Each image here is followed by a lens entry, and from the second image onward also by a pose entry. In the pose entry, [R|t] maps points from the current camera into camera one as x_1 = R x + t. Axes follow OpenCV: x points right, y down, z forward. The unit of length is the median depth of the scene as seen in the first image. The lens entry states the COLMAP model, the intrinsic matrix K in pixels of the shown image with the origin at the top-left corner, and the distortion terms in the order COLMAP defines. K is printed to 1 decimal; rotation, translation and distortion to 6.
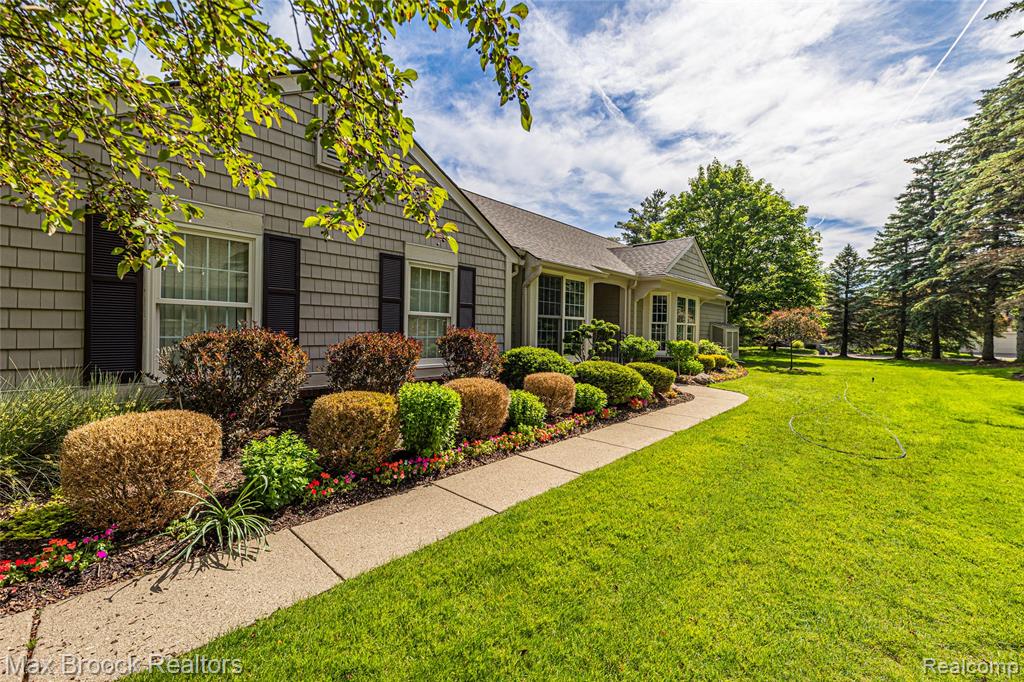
lens RADIAL K [[416.9, 0, 514.1], [0, 416.9, 339.2], [0, 0, 1]] dist [-0.000660, -0.000550]
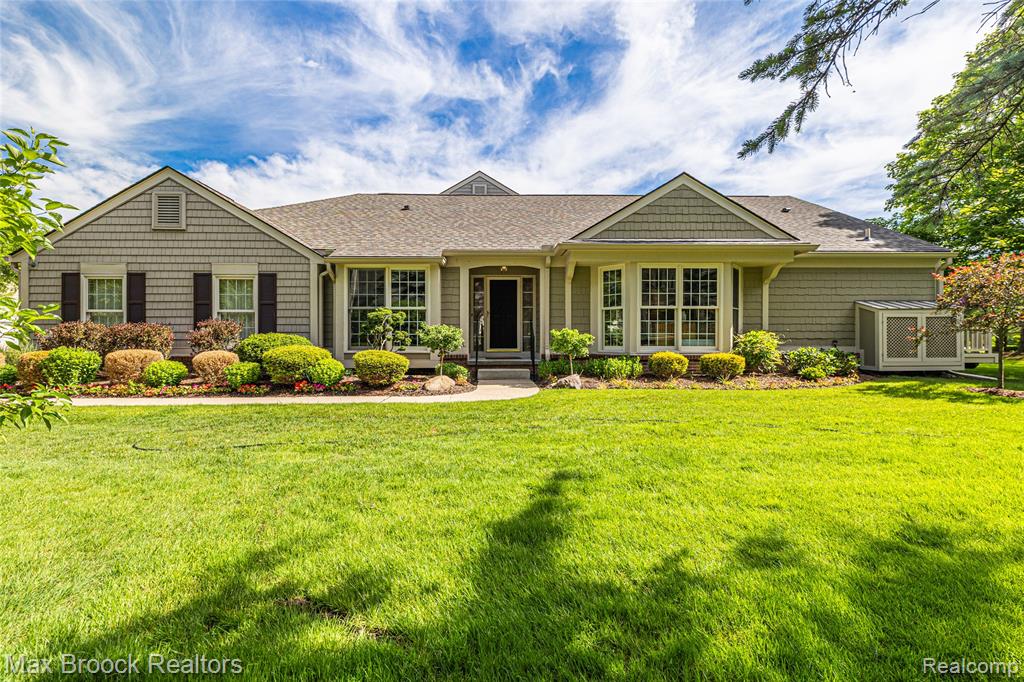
lens RADIAL K [[416.9, 0, 514.6], [0, 416.9, 338.4], [0, 0, 1]] dist [-0.000660, -0.000550]
pose [[0.709337, -0.010304, -0.704794, 1.458139], [0.000362, 0.999898, -0.014254, 0.052891], [0.704869, 0.009855, 0.709269, 0.666271]]
